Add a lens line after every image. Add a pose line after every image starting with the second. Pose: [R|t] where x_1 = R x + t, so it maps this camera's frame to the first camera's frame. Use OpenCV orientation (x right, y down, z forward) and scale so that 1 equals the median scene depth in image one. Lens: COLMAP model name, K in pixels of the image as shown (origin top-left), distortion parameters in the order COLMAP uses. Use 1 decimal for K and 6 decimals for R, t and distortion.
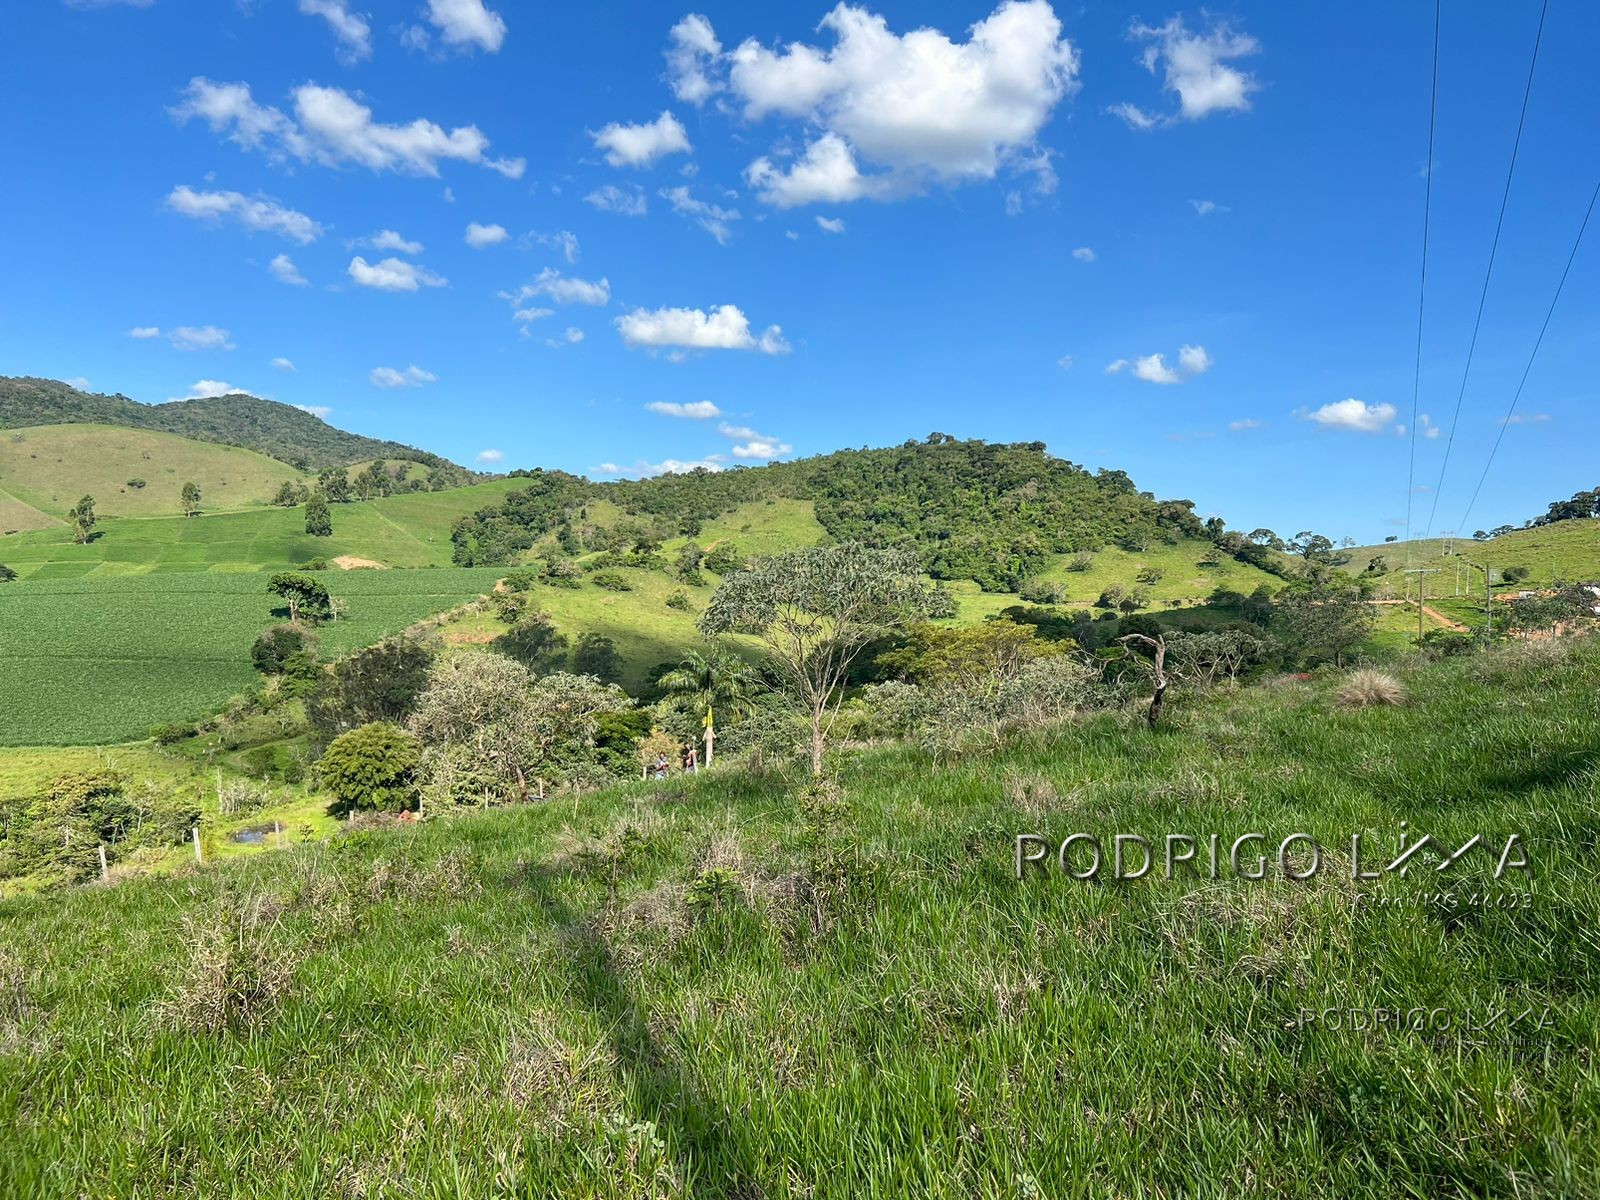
lens RADIAL K [[1204.9, 0, 805.1], [0, 1204.9, 610.6], [0, 0, 1]] dist [0.058208, -0.061285]
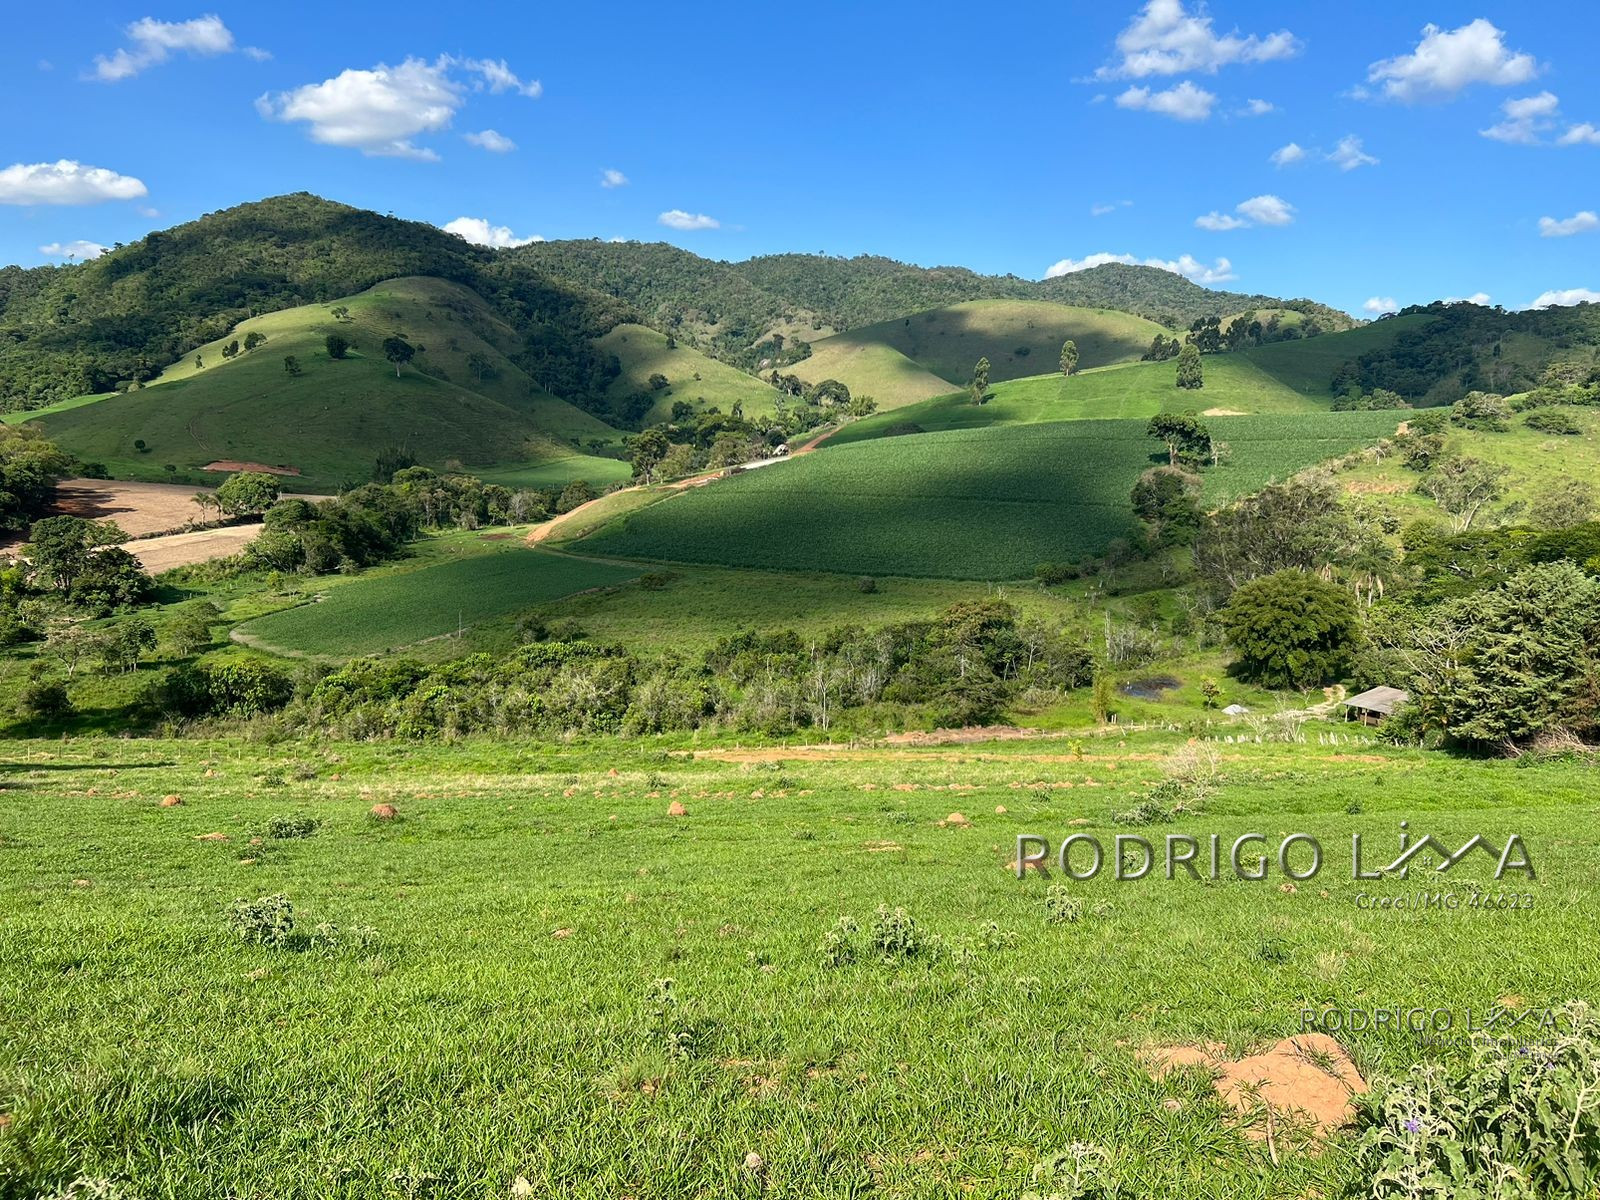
lens RADIAL K [[1204.9, 0, 808.5], [0, 1204.9, 598.8], [0, 0, 1]] dist [0.058208, -0.061285]
pose [[0.782893, 0.067148, -0.618522, -0.067115], [-0.005847, 0.994909, 0.100609, 0.021100], [0.622129, -0.075150, 0.779300, 0.109780]]
